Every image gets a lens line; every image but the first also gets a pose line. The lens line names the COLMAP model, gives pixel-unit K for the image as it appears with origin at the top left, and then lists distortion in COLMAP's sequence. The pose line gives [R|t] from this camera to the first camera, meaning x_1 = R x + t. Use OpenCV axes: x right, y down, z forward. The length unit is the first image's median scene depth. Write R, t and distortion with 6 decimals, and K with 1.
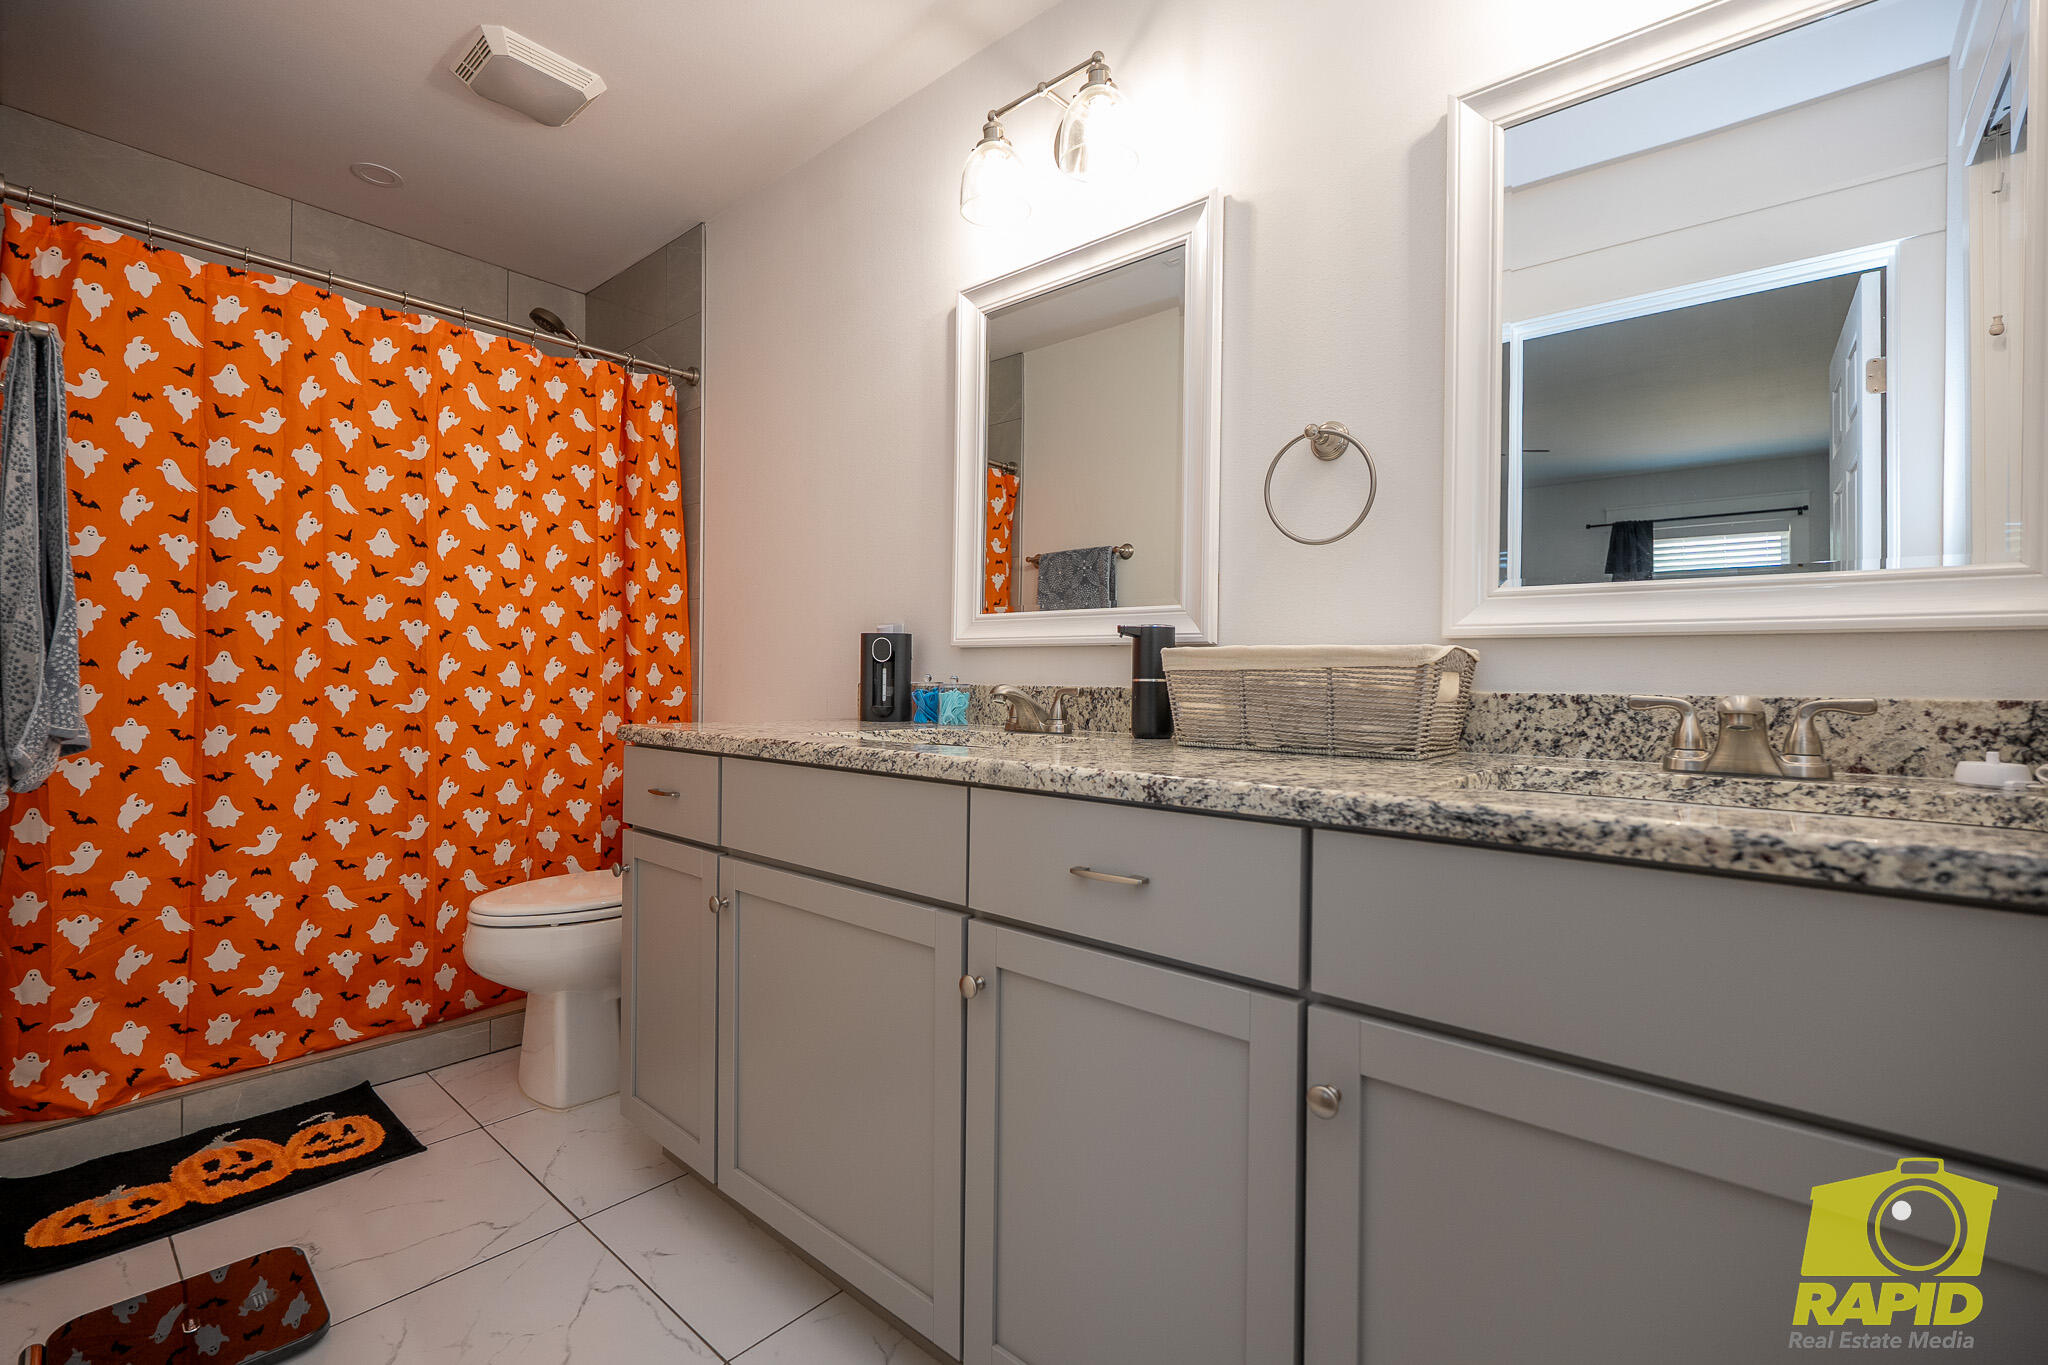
lens RADIAL K [[899.4, 0, 1024.0], [0, 899.4, 682.5], [0, 0, 1]] dist [-0.004389, 0.000120]
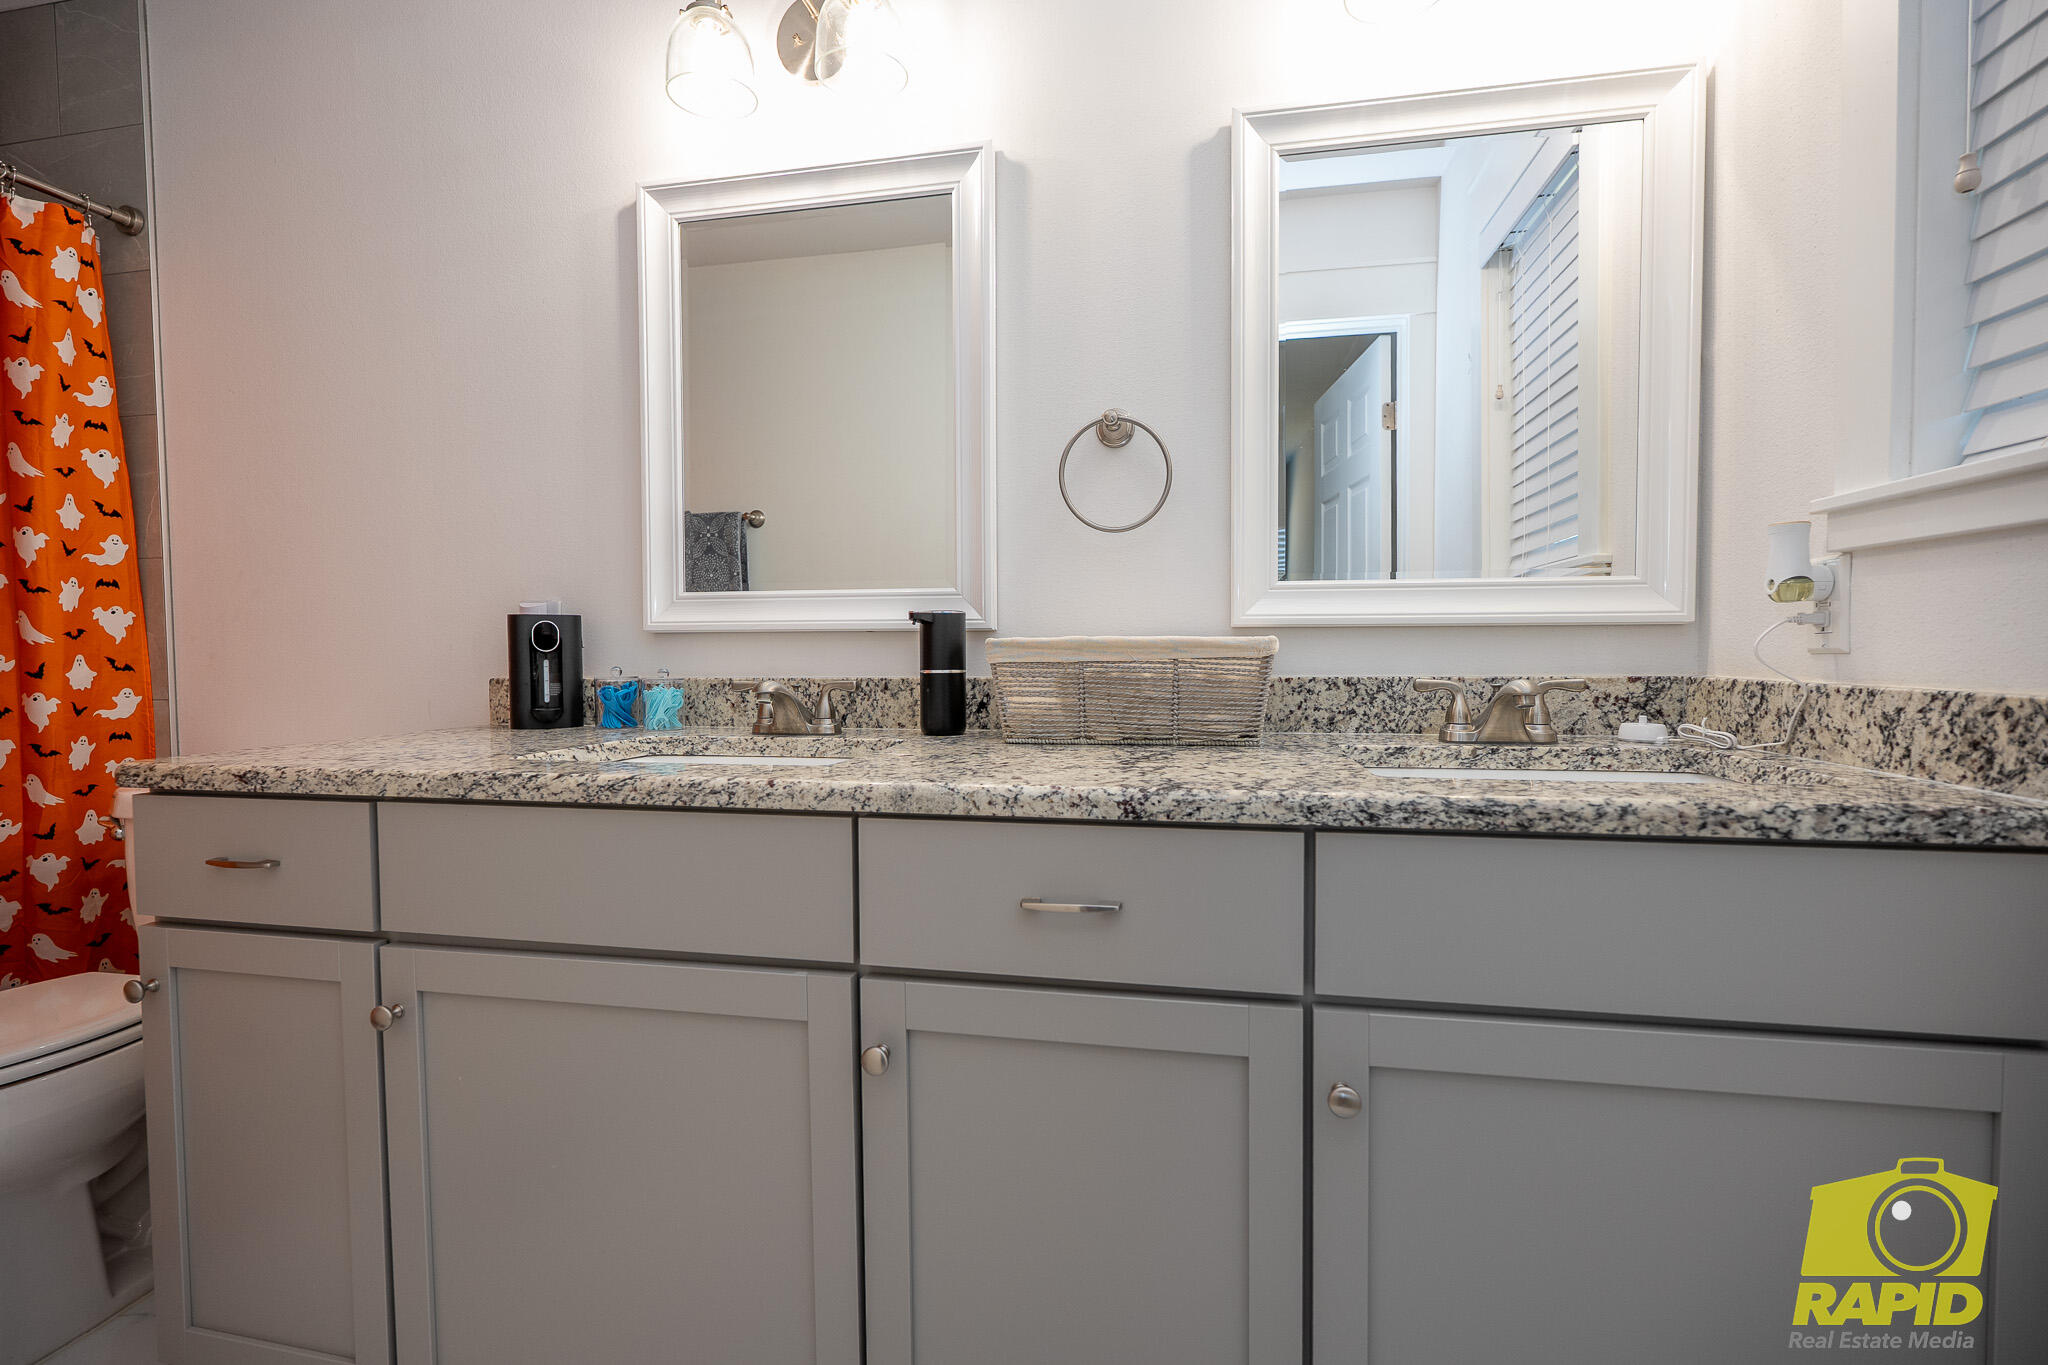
lens RADIAL K [[899.4, 0, 1024.0], [0, 899.4, 682.5], [0, 0, 1]] dist [-0.004389, 0.000120]
pose [[0.868790, -0.035329, 0.493919, -0.300202], [0.018248, 0.999058, 0.039364, -0.032084], [-0.494845, -0.025186, 0.868616, 0.206182]]
